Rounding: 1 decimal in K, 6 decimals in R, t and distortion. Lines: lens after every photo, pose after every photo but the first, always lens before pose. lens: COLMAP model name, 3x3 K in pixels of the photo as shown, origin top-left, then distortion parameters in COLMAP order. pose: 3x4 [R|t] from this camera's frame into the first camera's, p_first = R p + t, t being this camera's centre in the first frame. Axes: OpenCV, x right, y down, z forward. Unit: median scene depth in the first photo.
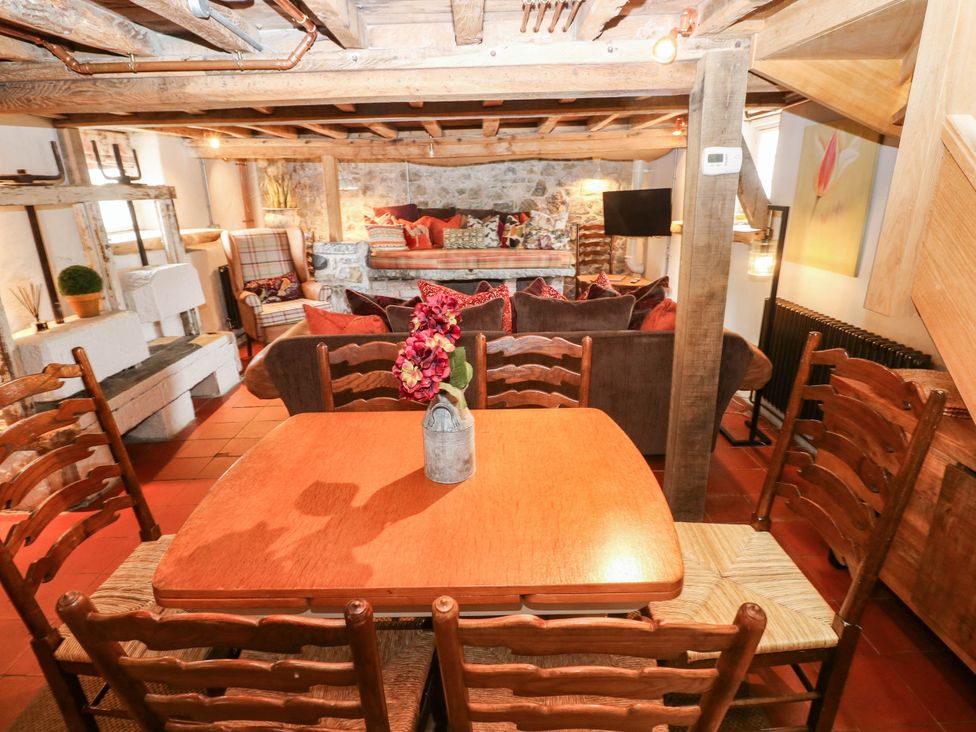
lens RADIAL K [[493.8, 0, 487.7], [0, 493.8, 360.5], [0, 0, 1]] dist [0.003697, -0.014115]
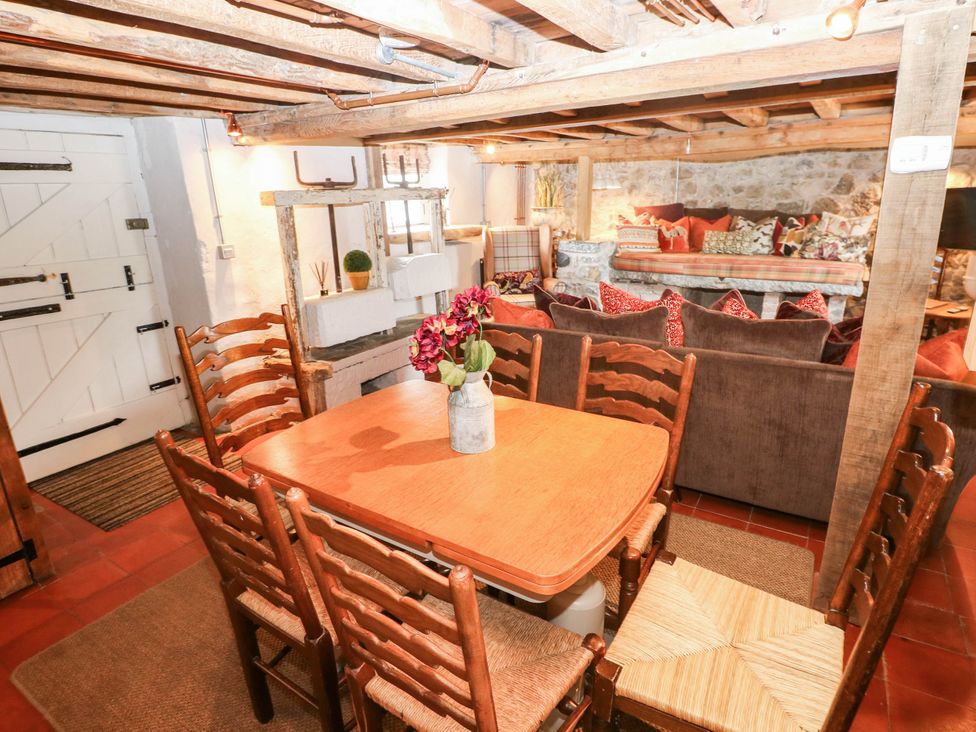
lens RADIAL K [[519.7, 0, 490.3], [0, 519.7, 362.8], [0, 0, 1]] dist [0.003903, -0.014531]
pose [[0.847065, 0.157900, -0.507493, 0.122993], [-0.161170, 0.986201, 0.037833, -0.002877], [0.506464, 0.049745, 0.860825, -0.002979]]
